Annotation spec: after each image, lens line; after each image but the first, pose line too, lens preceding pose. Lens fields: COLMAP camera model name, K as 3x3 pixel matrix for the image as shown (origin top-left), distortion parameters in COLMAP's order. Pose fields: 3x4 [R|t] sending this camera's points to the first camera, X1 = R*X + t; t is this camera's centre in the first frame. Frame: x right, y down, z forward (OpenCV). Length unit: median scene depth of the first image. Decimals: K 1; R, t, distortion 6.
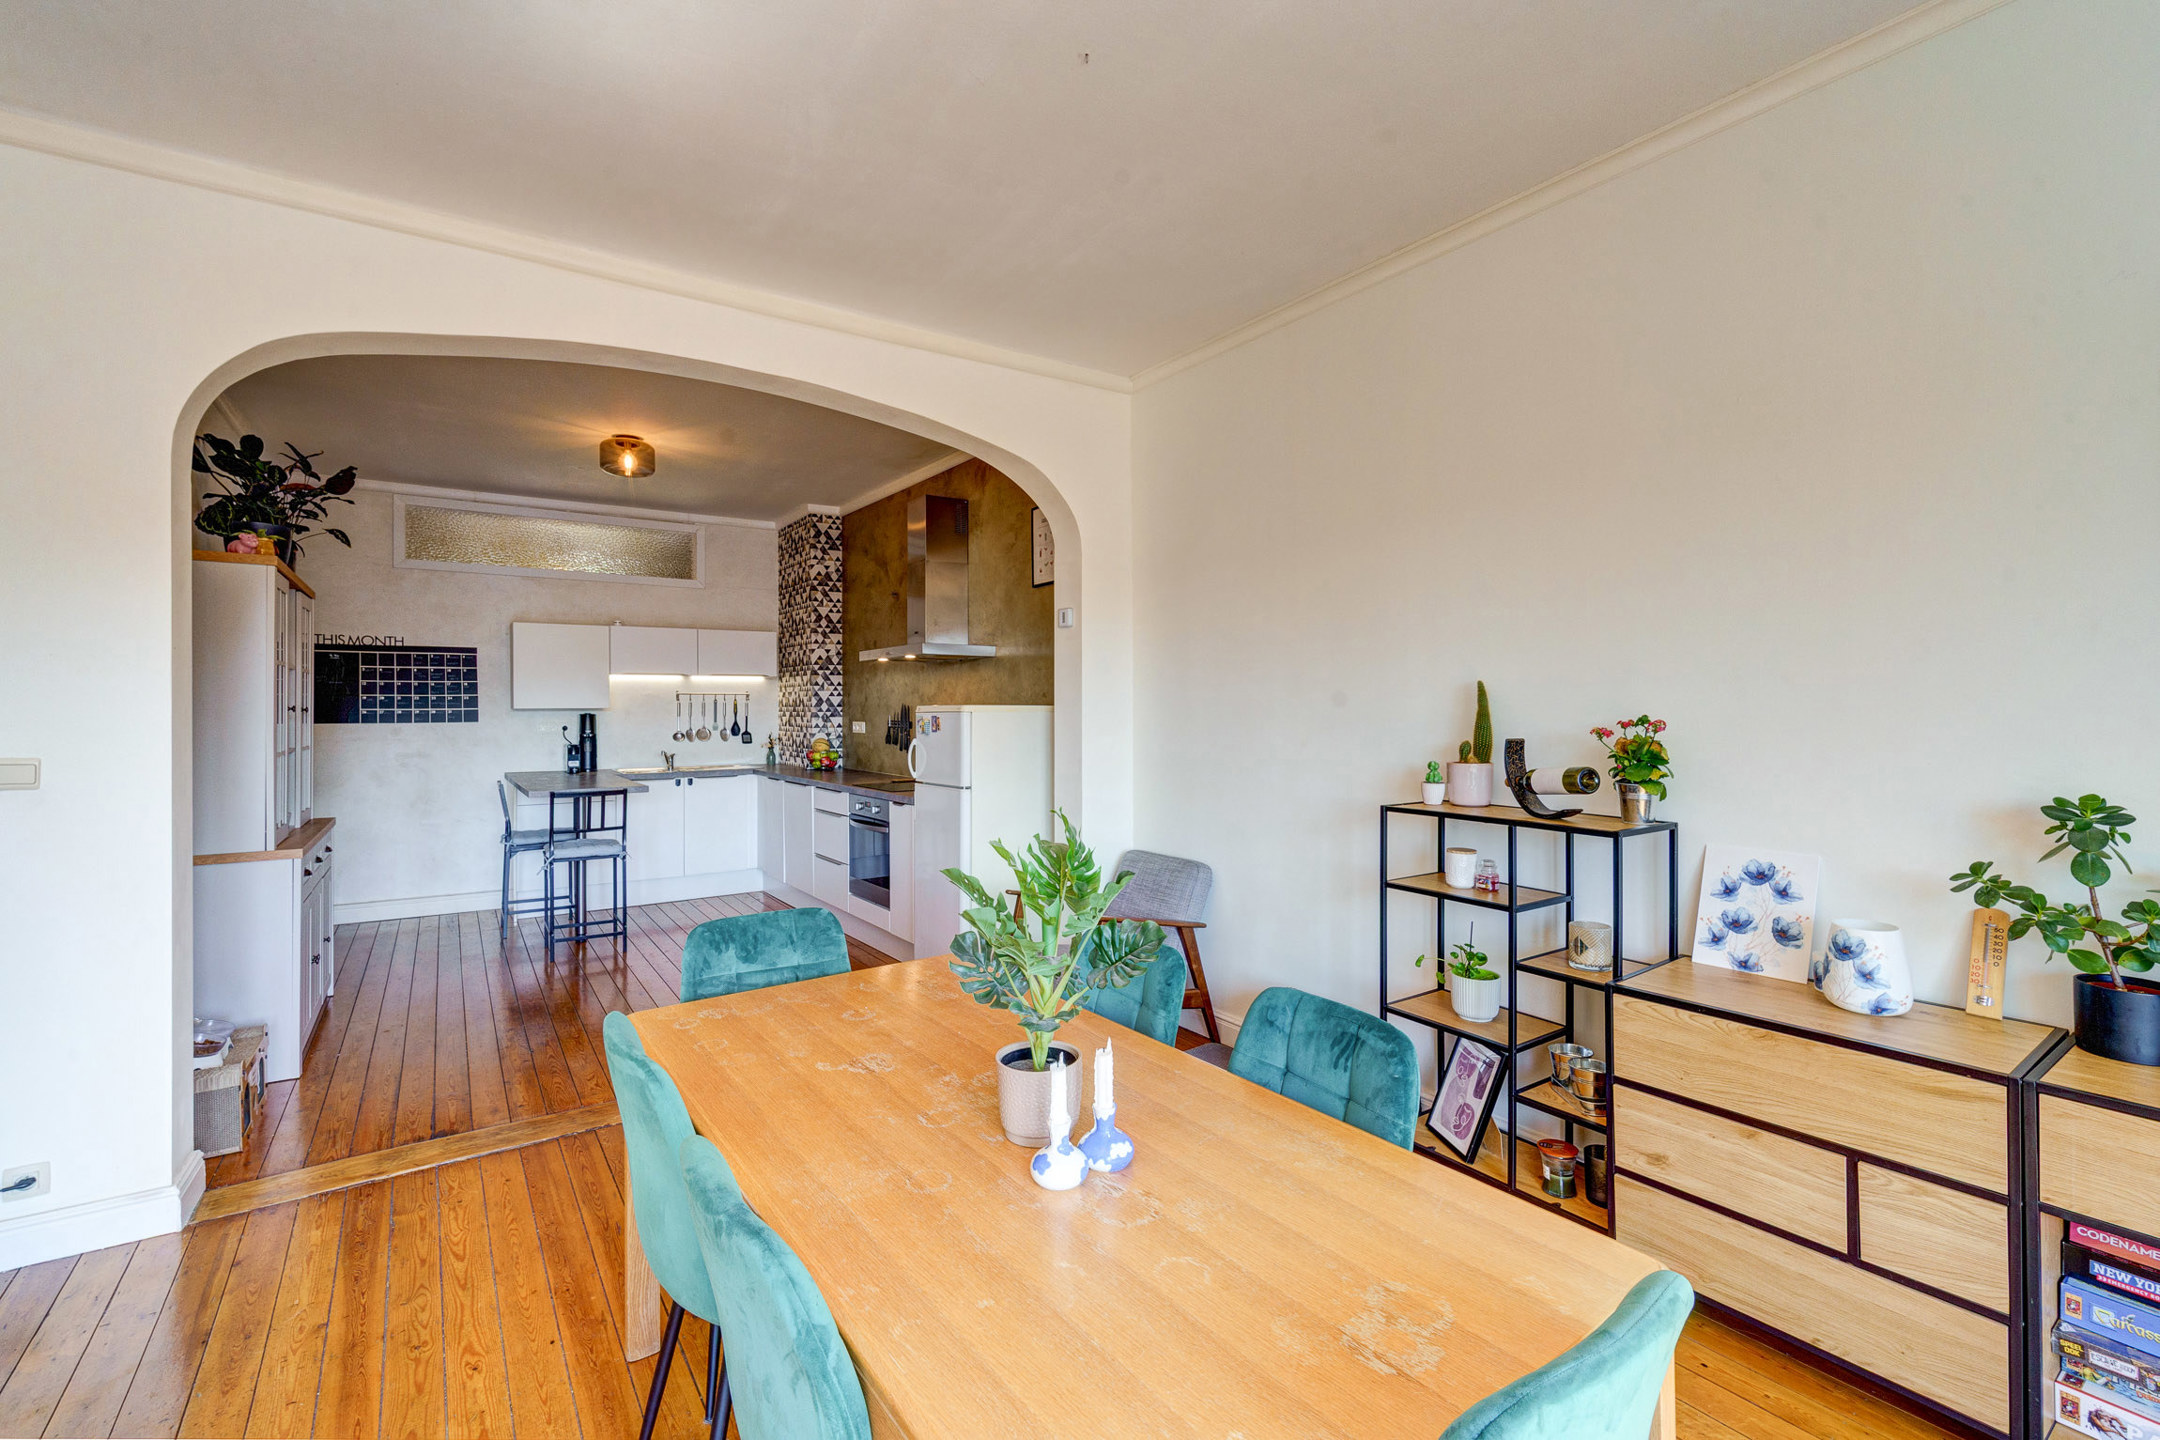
lens RADIAL K [[941.5, 0, 1080.5], [0, 941.5, 710.9], [0, 0, 1]] dist [0.000165, -0.000456]
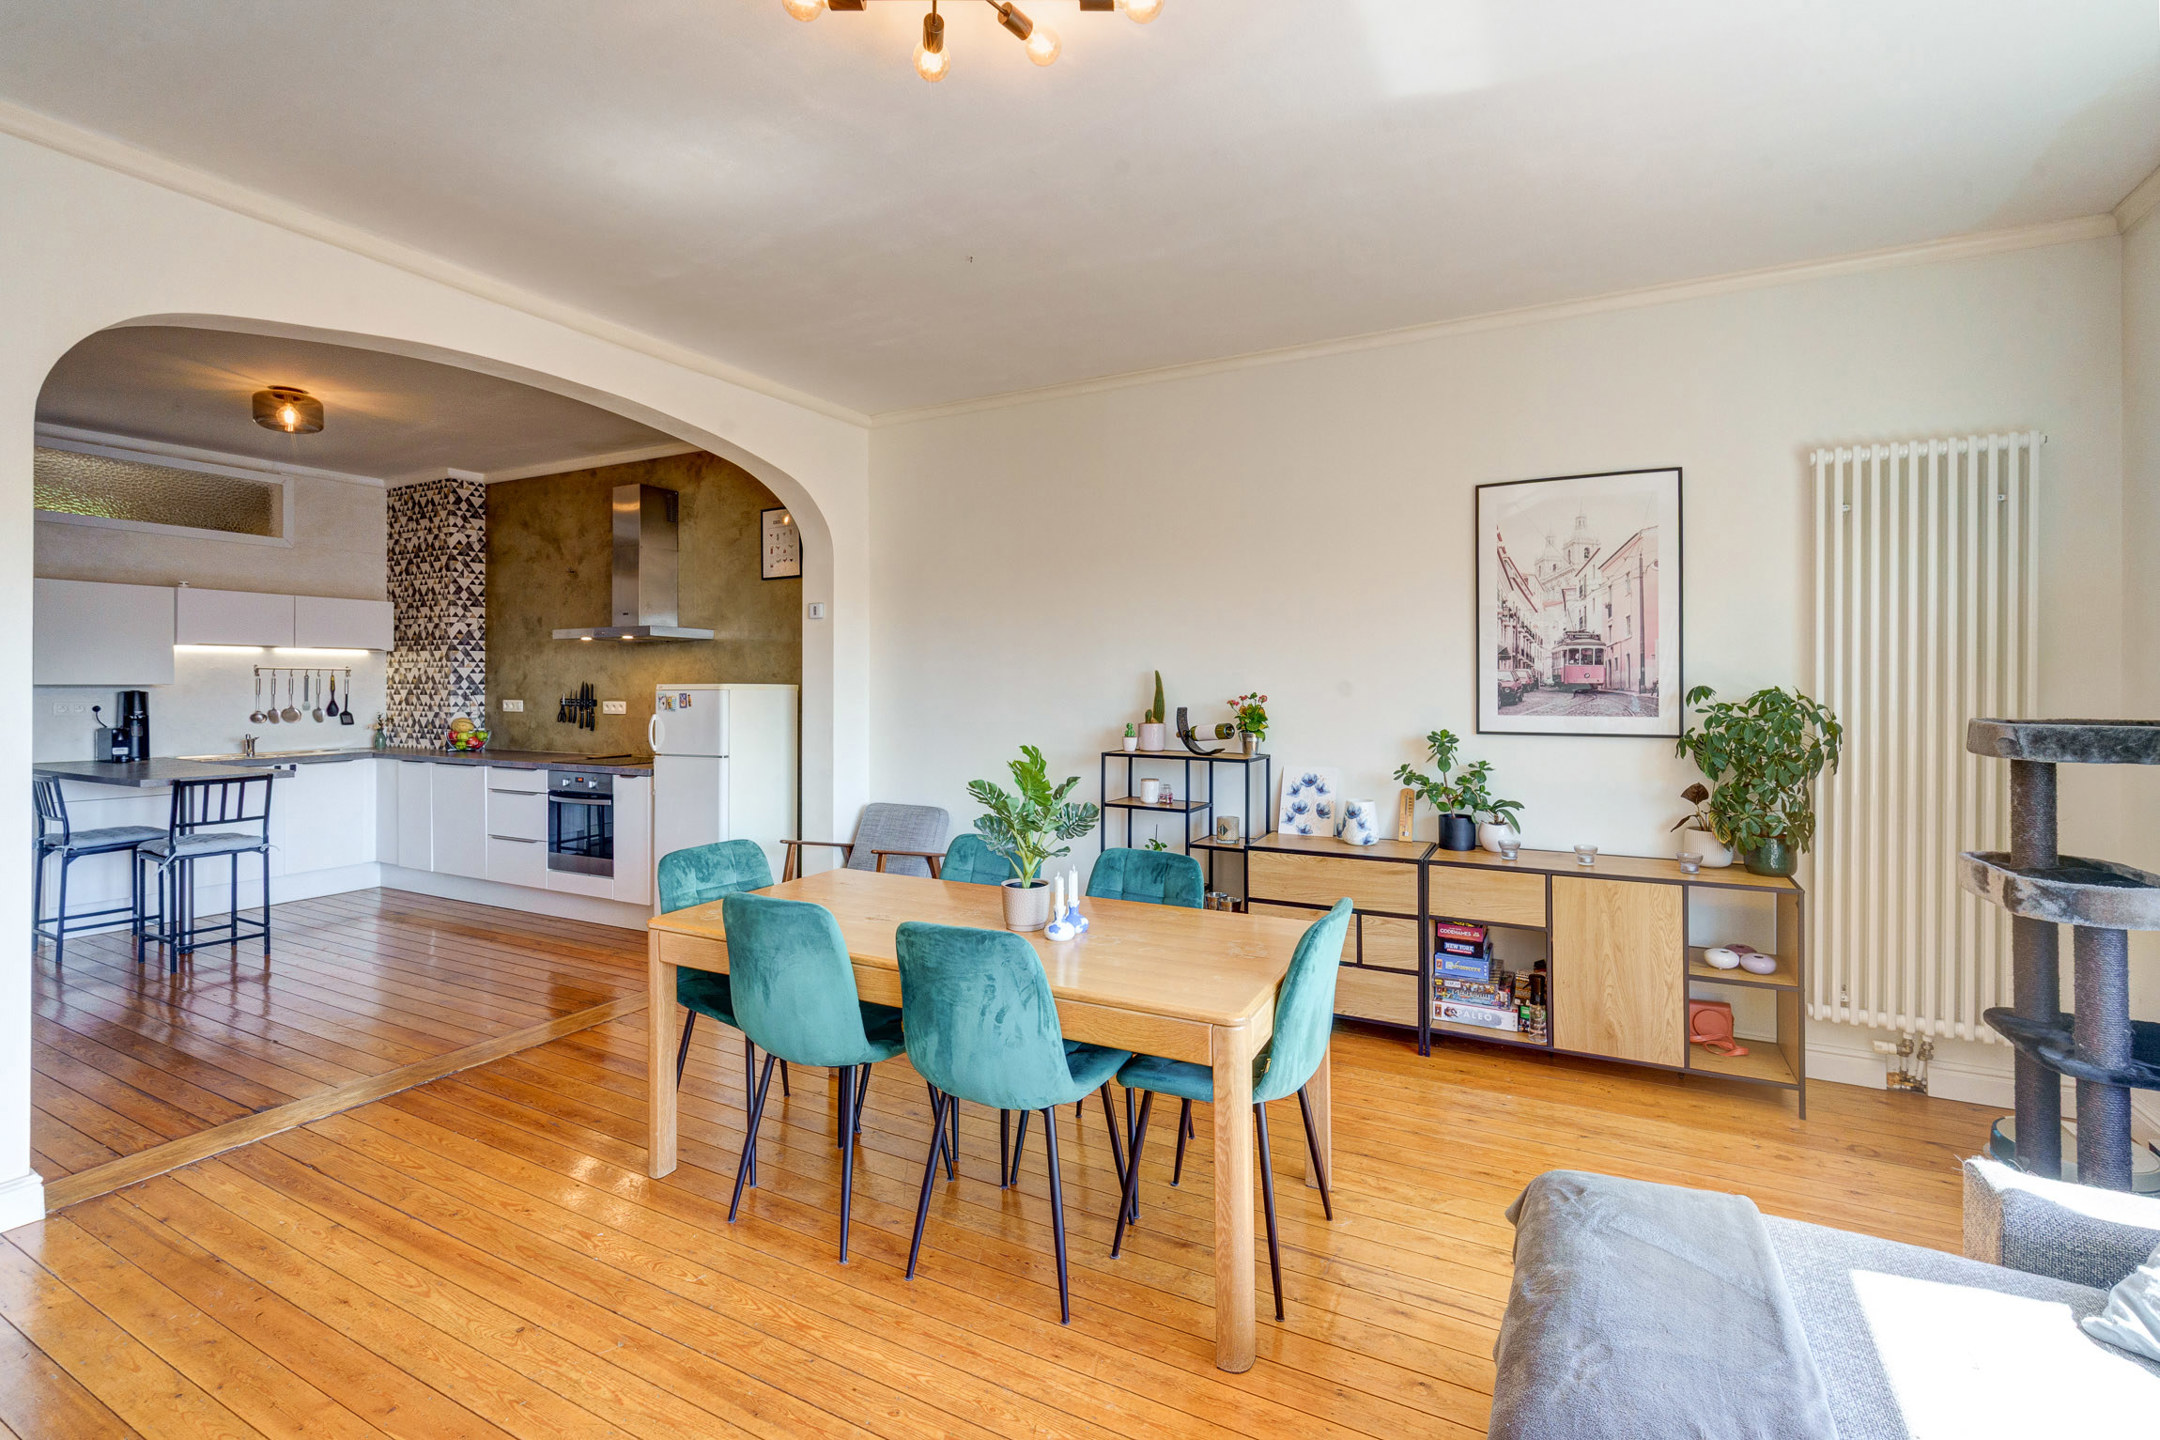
lens RADIAL K [[941.5, 0, 1091.2], [0, 941.5, 691.6], [0, 0, 1]] dist [0.000165, -0.000456]
pose [[0.884856, 0.002065, 0.465860, -0.213092], [-0.002577, 0.999997, 0.000463, 0.001205], [-0.465857, -0.001611, 0.884858, -0.174394]]
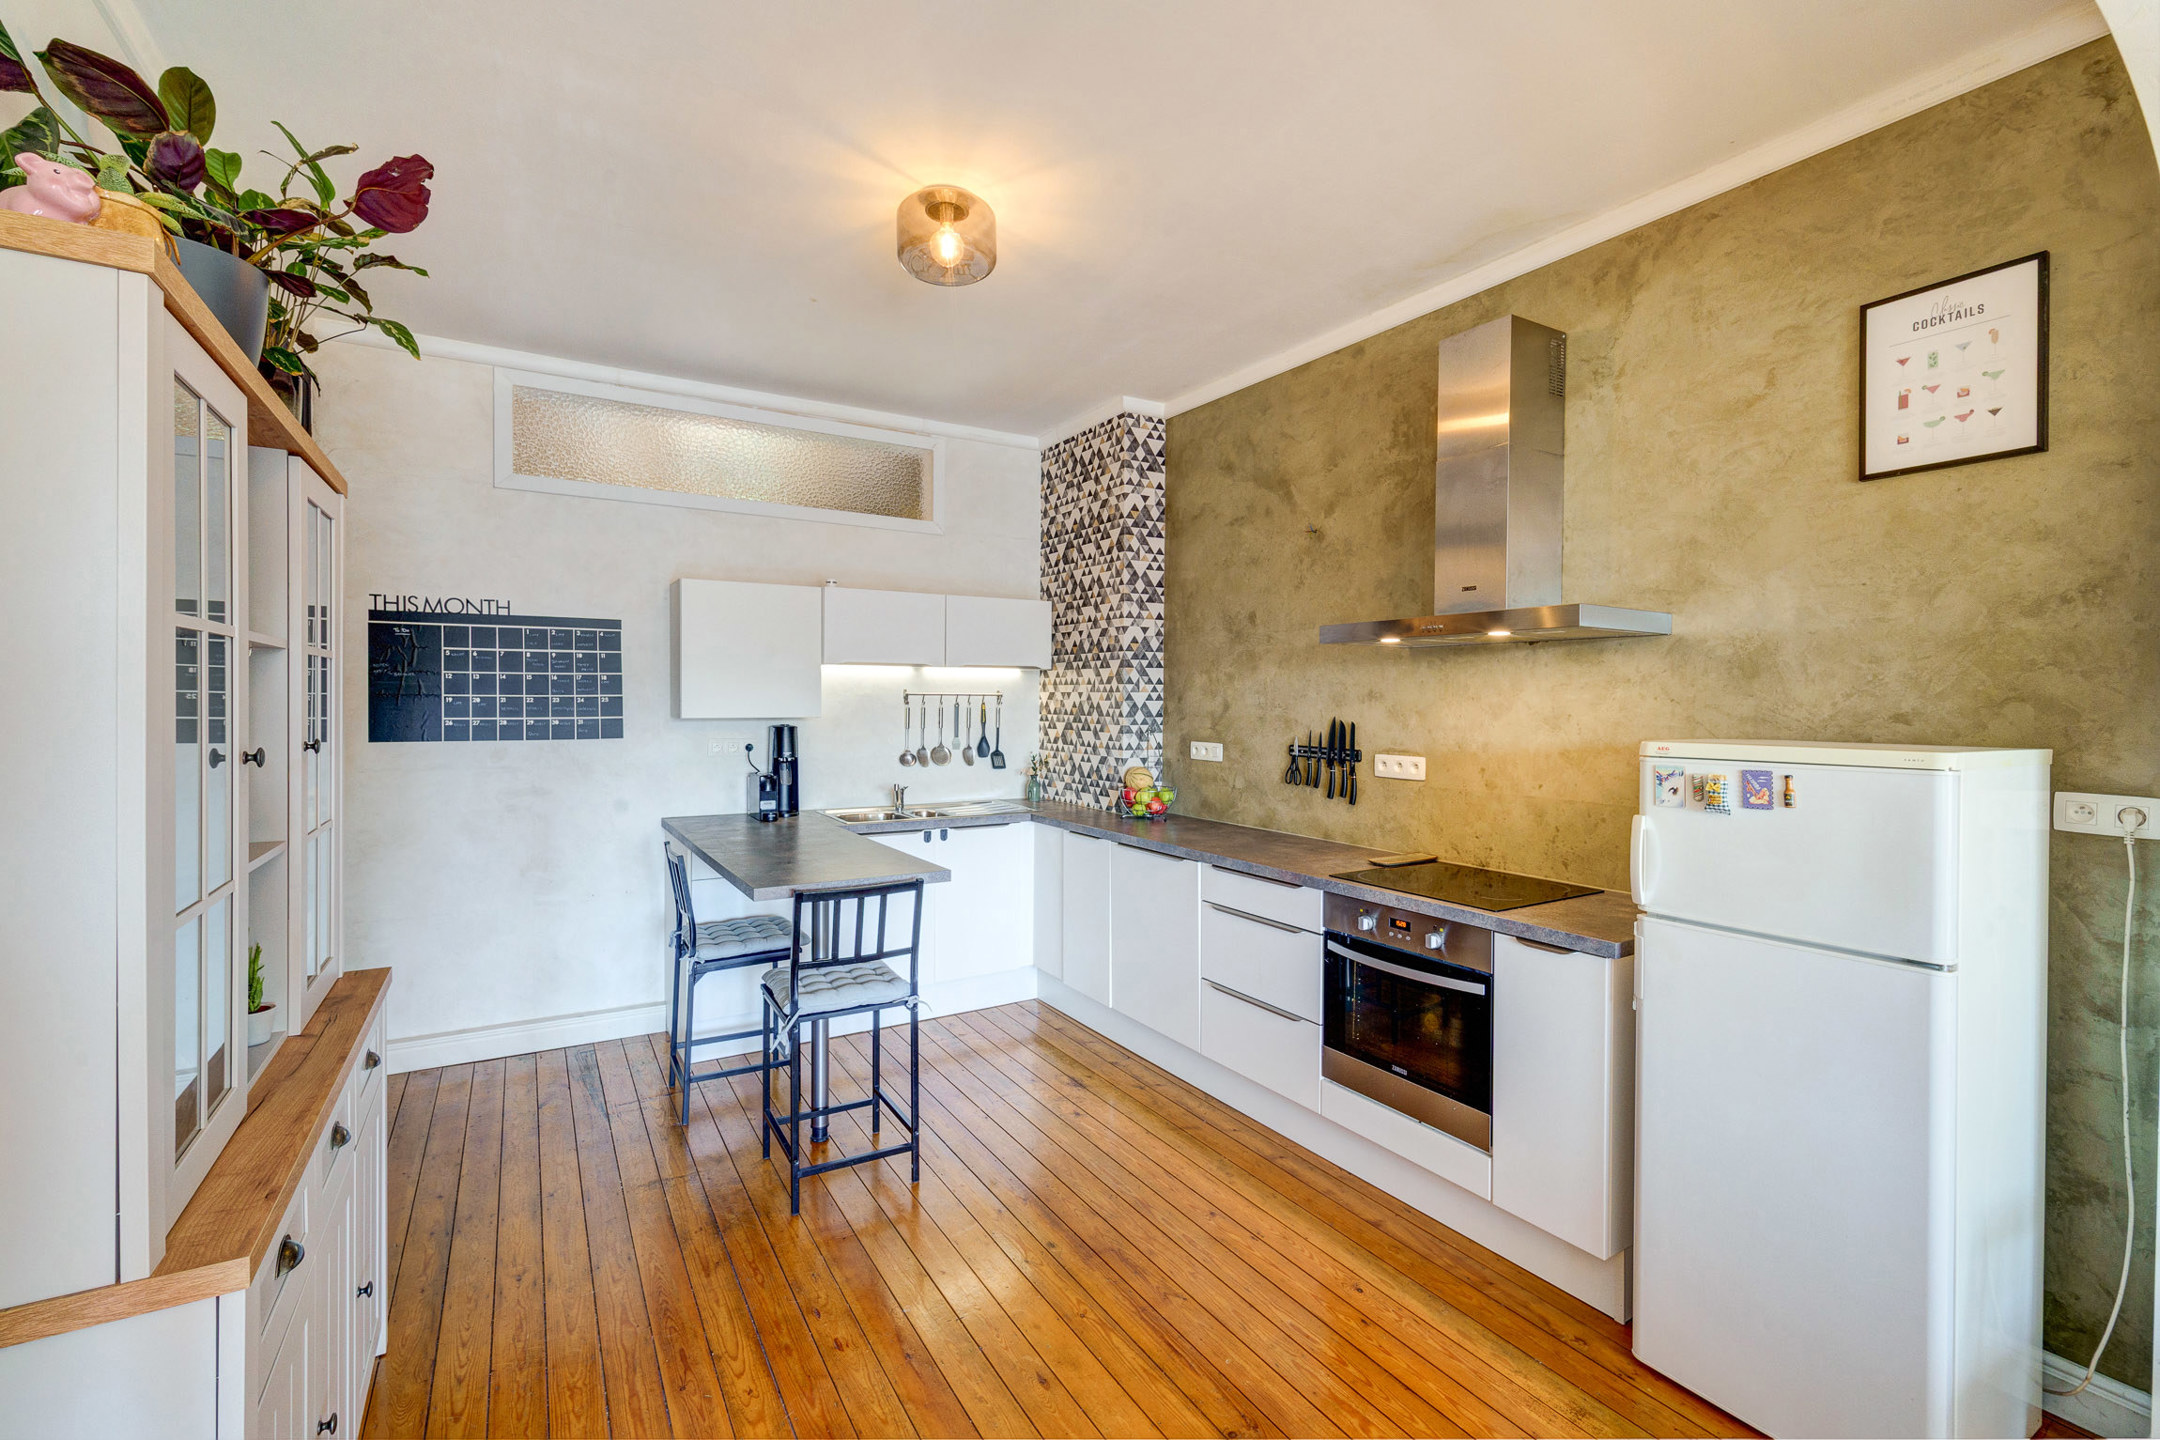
lens RADIAL K [[941.5, 0, 1085.2], [0, 941.5, 717.8], [0, 0, 1]] dist [0.000165, -0.000456]
pose [[0.998393, 0.010276, -0.055733, -0.373081], [-0.009388, 0.999825, 0.016167, -0.018855], [0.055890, -0.015618, 0.998315, 0.489667]]
